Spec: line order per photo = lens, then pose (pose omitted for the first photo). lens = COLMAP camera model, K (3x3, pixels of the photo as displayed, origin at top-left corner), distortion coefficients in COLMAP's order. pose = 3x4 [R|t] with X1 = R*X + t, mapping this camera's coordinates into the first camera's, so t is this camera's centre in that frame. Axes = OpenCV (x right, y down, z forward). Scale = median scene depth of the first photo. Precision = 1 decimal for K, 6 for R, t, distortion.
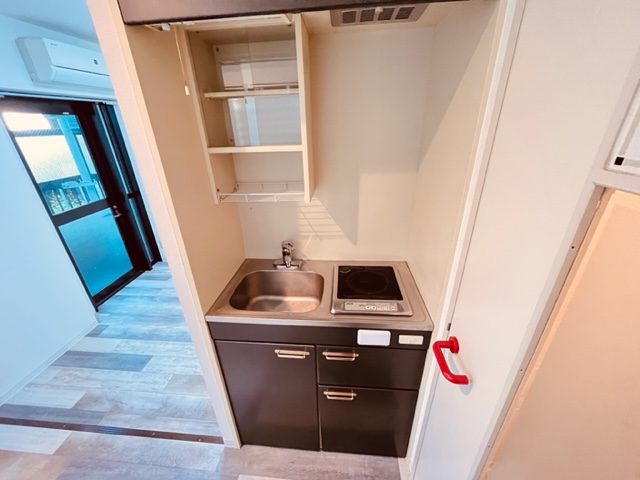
lens RADIAL K [[258.6, 0, 319.8], [0, 258.6, 239.3], [0, 0, 1]] dist [-0.001060, -0.000352]
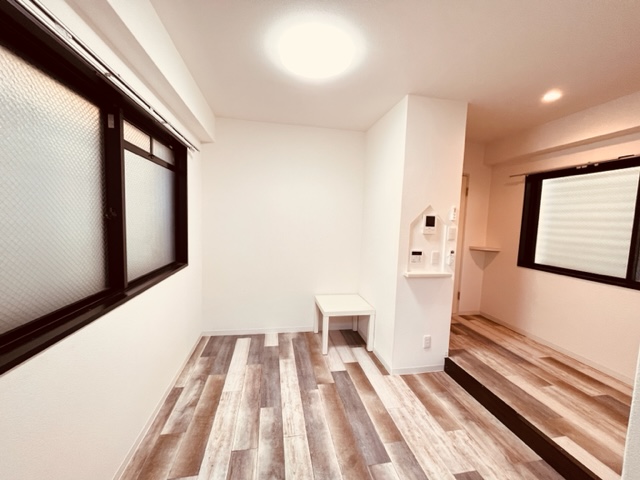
lens RADIAL K [[258.6, 0, 319.3], [0, 258.6, 239.5], [0, 0, 1]] dist [-0.001060, -0.000352]
pose [[-0.268672, -0.056219, 0.961590, -0.995099], [0.371639, 0.914949, 0.157329, -0.296748], [-0.888651, 0.399635, -0.224928, 1.041884]]
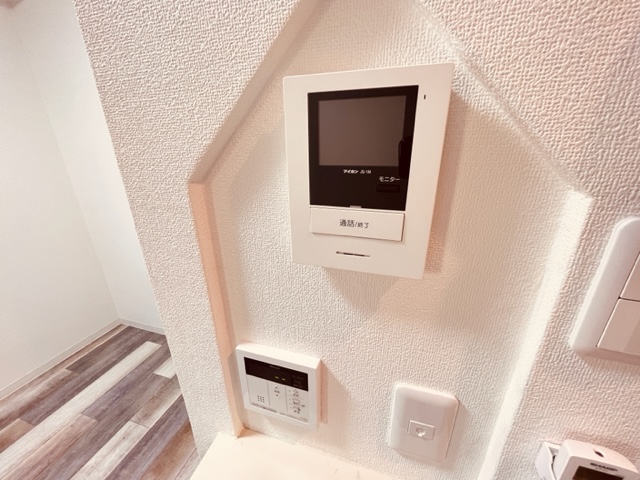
lens RADIAL K [[258.6, 0, 319.0], [0, 258.6, 239.4], [0, 0, 1]] dist [-0.001060, -0.000352]
pose [[0.222042, -0.320106, 0.920994, -0.304609], [0.413364, 0.886392, 0.208422, -0.061794], [-0.883078, 0.334427, 0.329137, 0.449652]]
